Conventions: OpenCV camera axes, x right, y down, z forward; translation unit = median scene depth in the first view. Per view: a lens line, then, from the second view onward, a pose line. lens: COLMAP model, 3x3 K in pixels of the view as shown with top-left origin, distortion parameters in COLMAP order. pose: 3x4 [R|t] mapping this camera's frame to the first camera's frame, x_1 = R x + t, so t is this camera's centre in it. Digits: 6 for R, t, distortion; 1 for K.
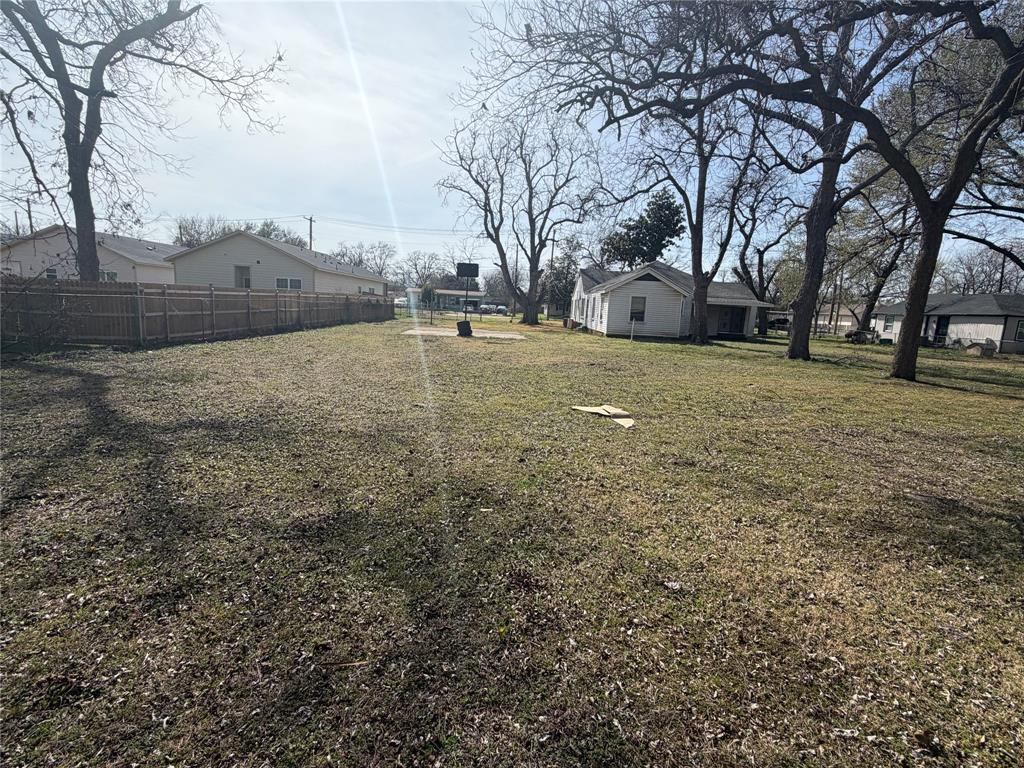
lens RADIAL K [[475.5, 0, 512.1], [0, 475.5, 384.9], [0, 0, 1]] dist [0.000073, -0.000323]
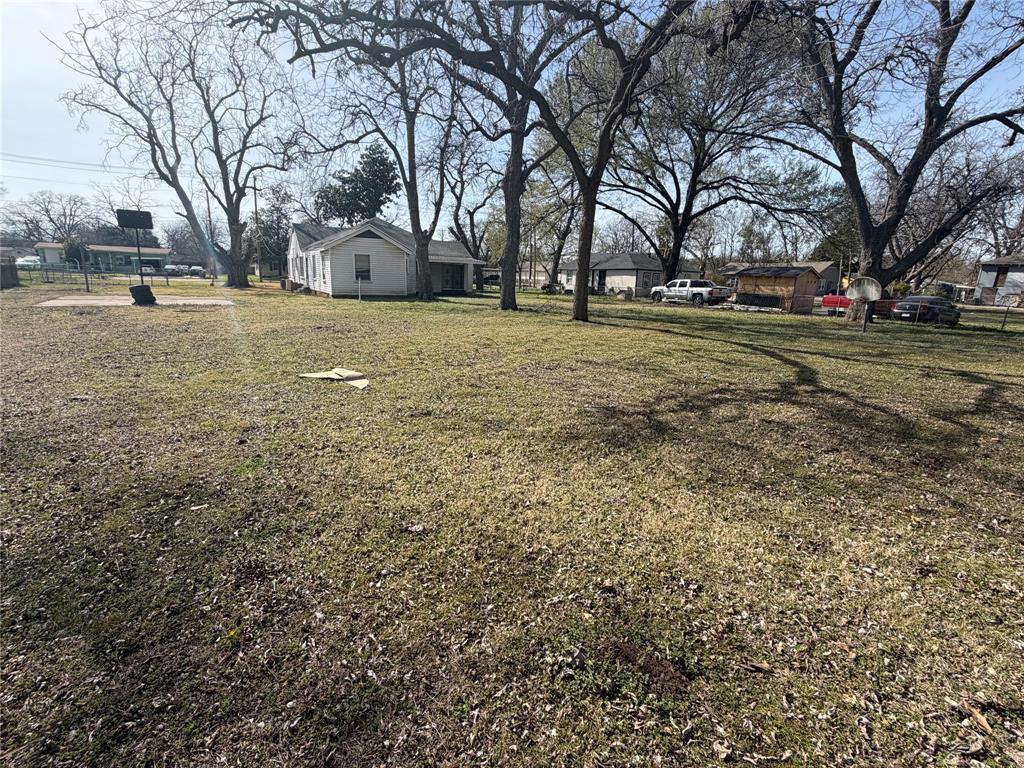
lens RADIAL K [[475.5, 0, 513.8], [0, 475.5, 384.1], [0, 0, 1]] dist [0.000073, -0.000323]
pose [[0.851881, -0.136261, 0.505699, 0.009613], [0.095071, 0.989753, 0.106538, 0.004096], [-0.515034, -0.042680, 0.856107, 0.000263]]
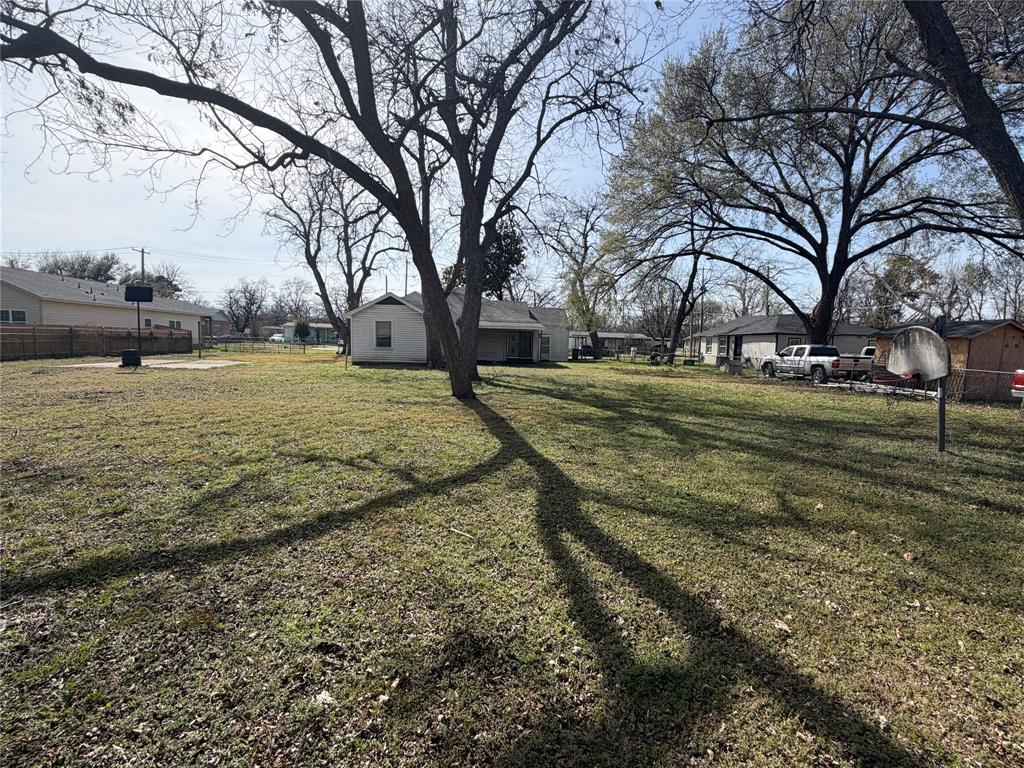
lens RADIAL K [[475.5, 0, 514.6], [0, 475.5, 391.0], [0, 0, 1]] dist [0.000073, -0.000323]
pose [[0.995164, -0.033382, 0.092384, 0.968361], [0.038703, 0.997657, -0.056408, 0.037827], [-0.090285, 0.059710, 0.994124, 0.087294]]
